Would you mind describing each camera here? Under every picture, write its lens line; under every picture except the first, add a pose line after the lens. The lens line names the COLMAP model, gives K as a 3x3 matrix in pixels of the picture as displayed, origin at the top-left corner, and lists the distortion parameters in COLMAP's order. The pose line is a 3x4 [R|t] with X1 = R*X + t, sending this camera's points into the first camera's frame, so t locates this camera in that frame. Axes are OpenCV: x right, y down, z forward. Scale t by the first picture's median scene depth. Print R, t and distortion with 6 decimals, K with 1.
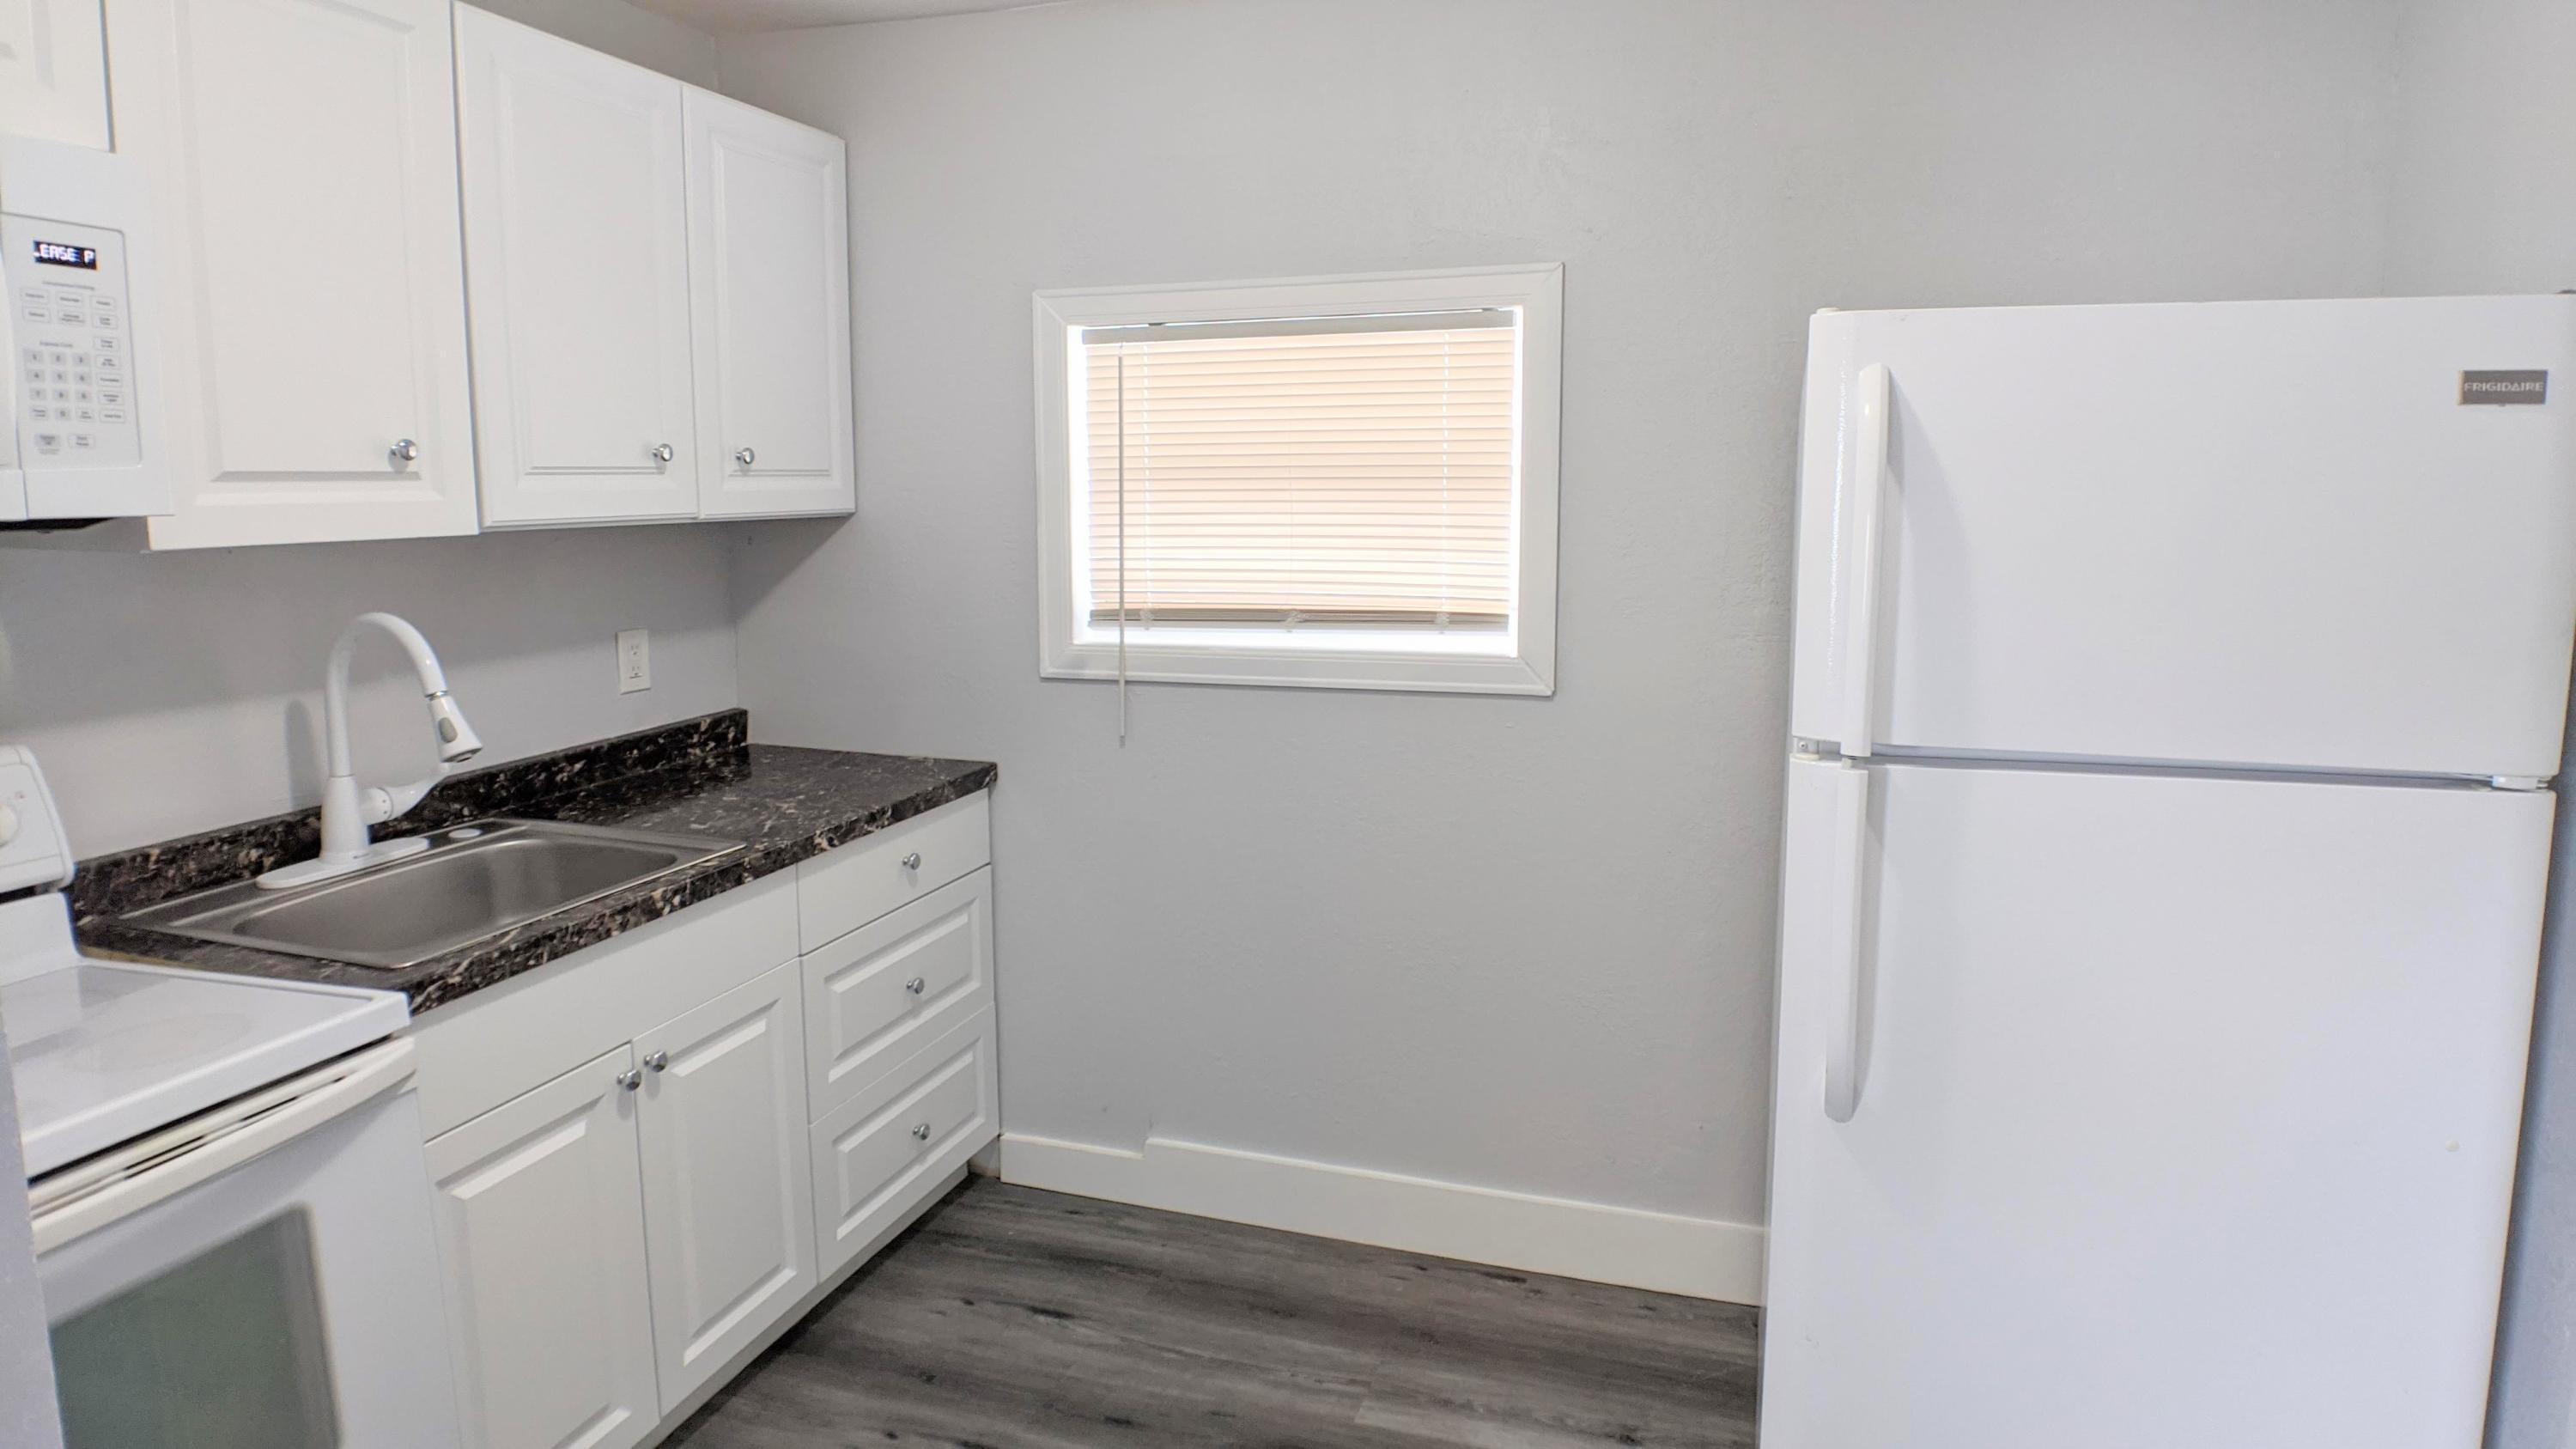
lens RADIAL K [[1403.9, 0, 1306.1], [0, 1403.9, 704.2], [0, 0, 1]] dist [-0.034424, 0.003827]
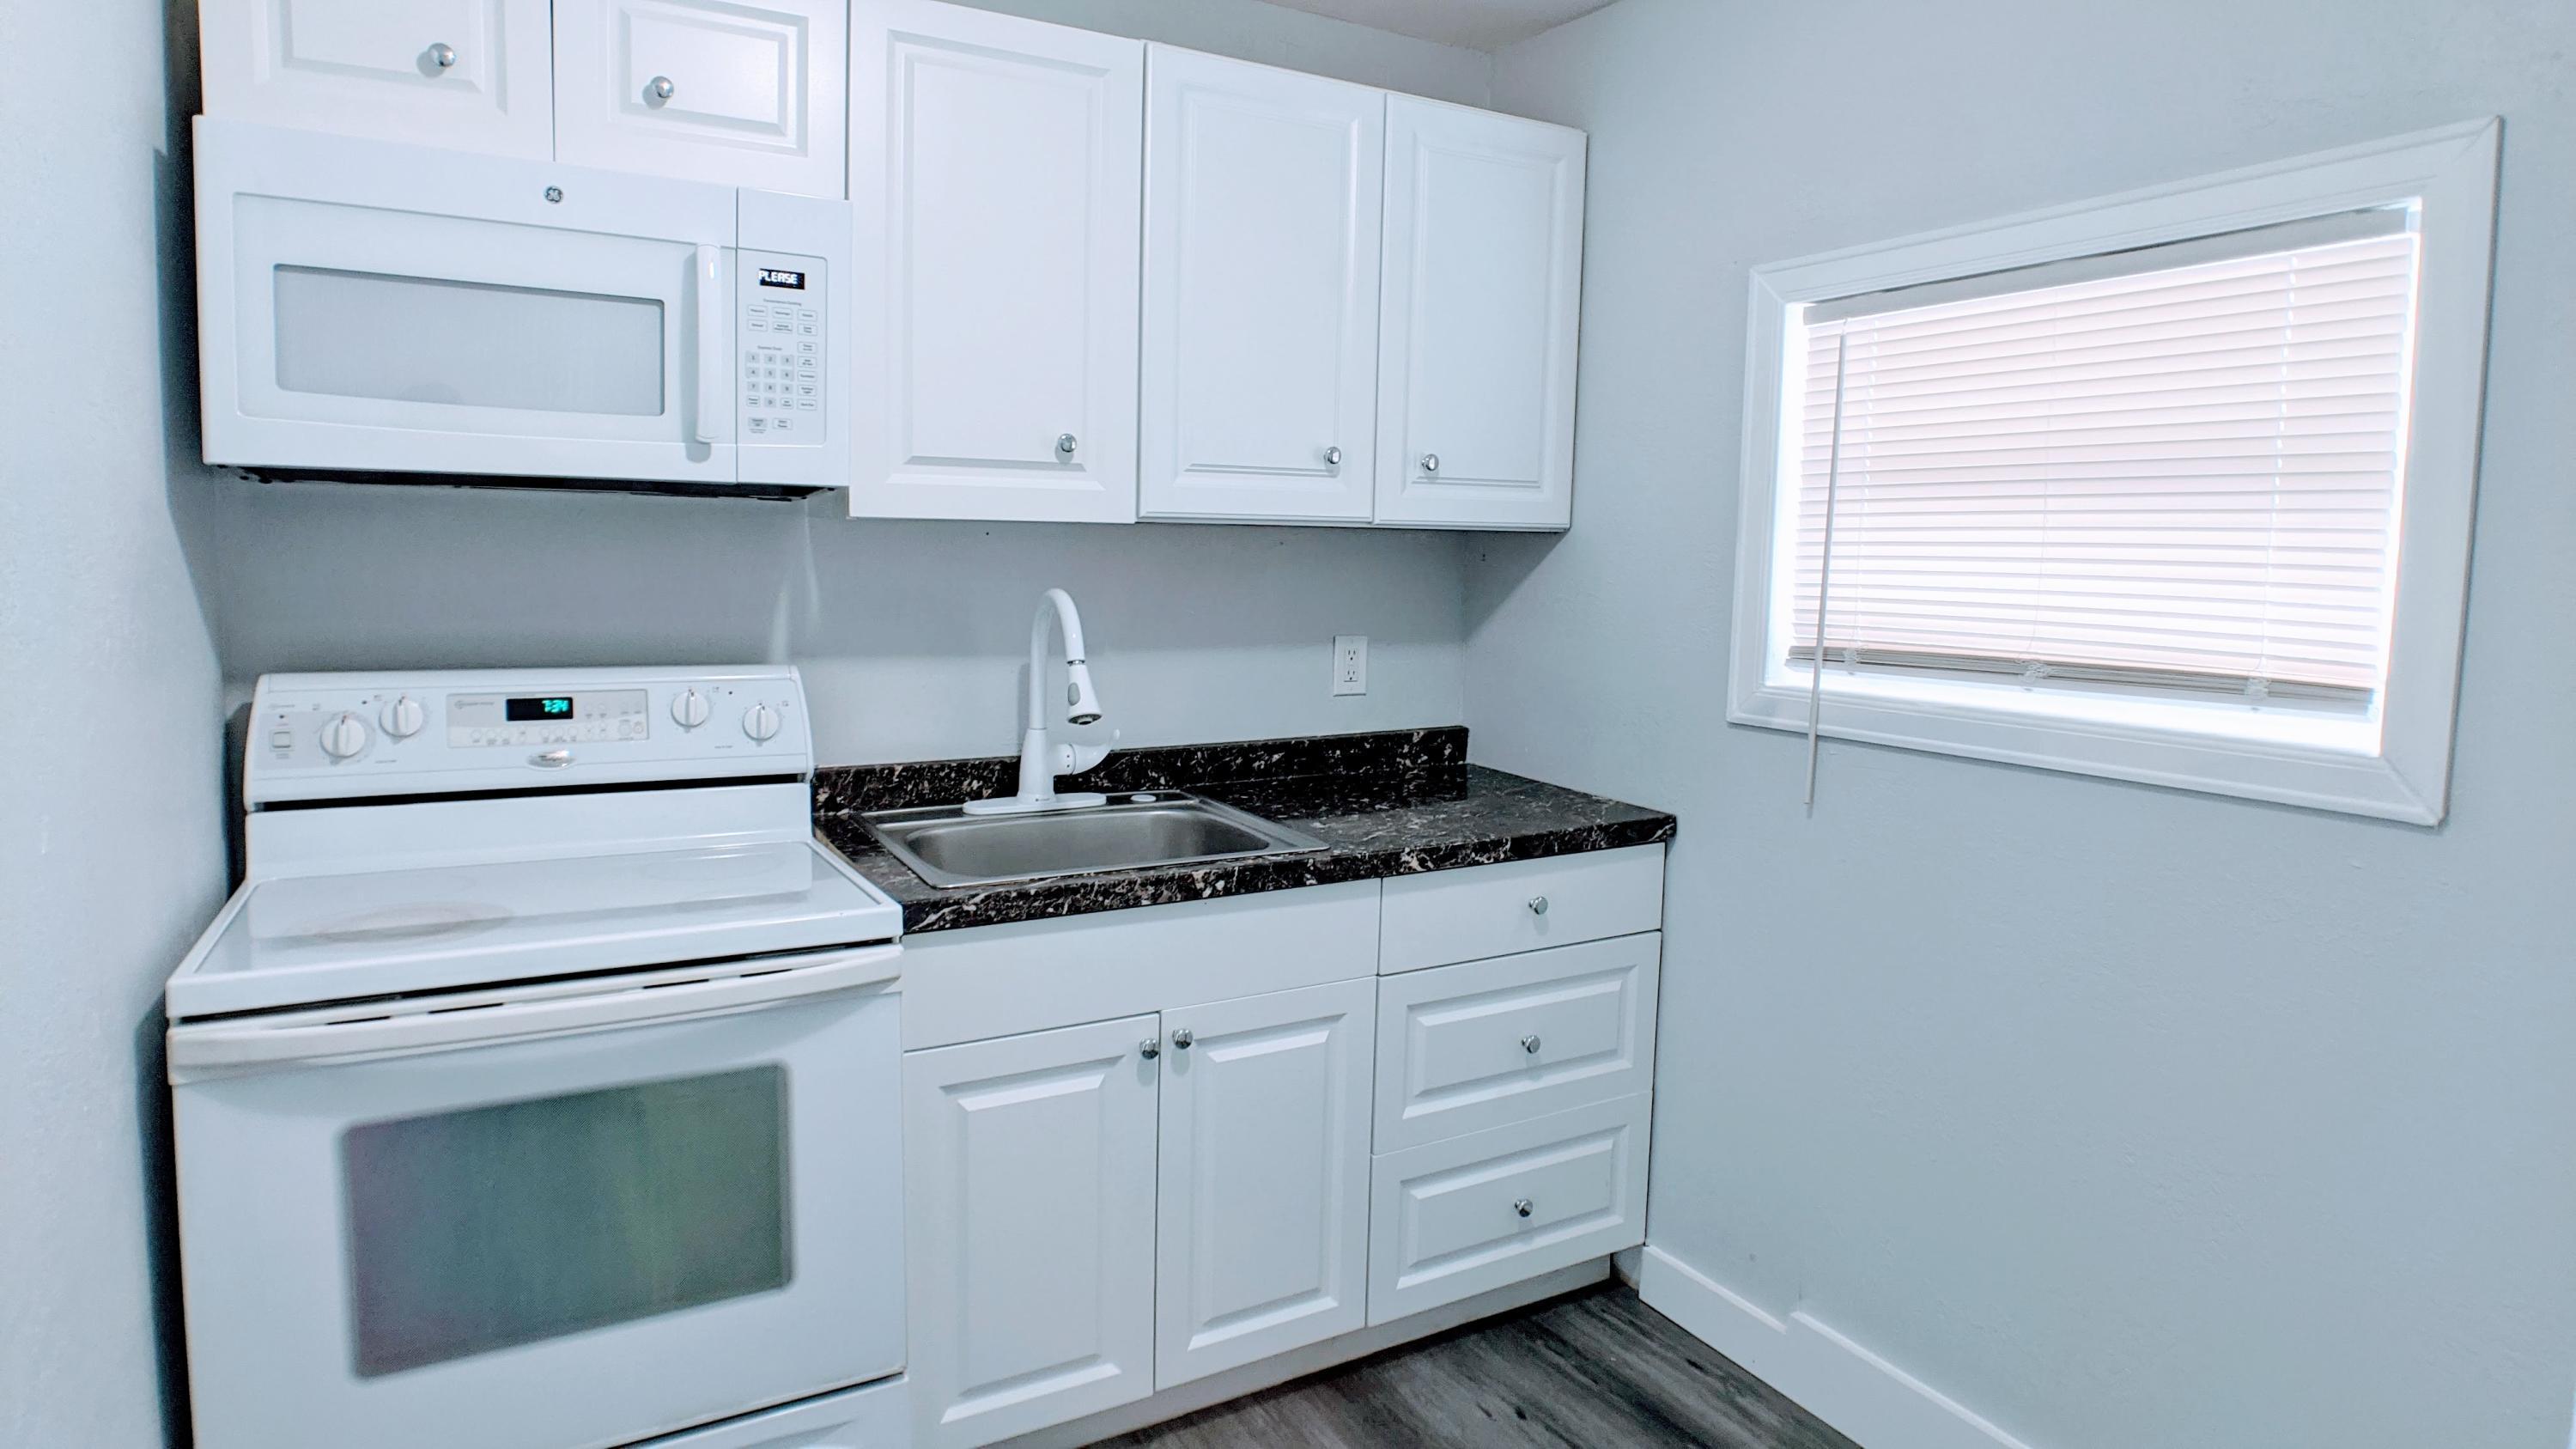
lens RADIAL K [[1403.9, 0, 1303.2], [0, 1403.9, 698.2], [0, 0, 1]] dist [-0.034424, 0.003827]
pose [[0.736242, 0.088193, -0.670947, 0.210508], [-0.125680, 0.992042, -0.007511, 0.005849], [0.664946, 0.089855, 0.741467, 0.225106]]
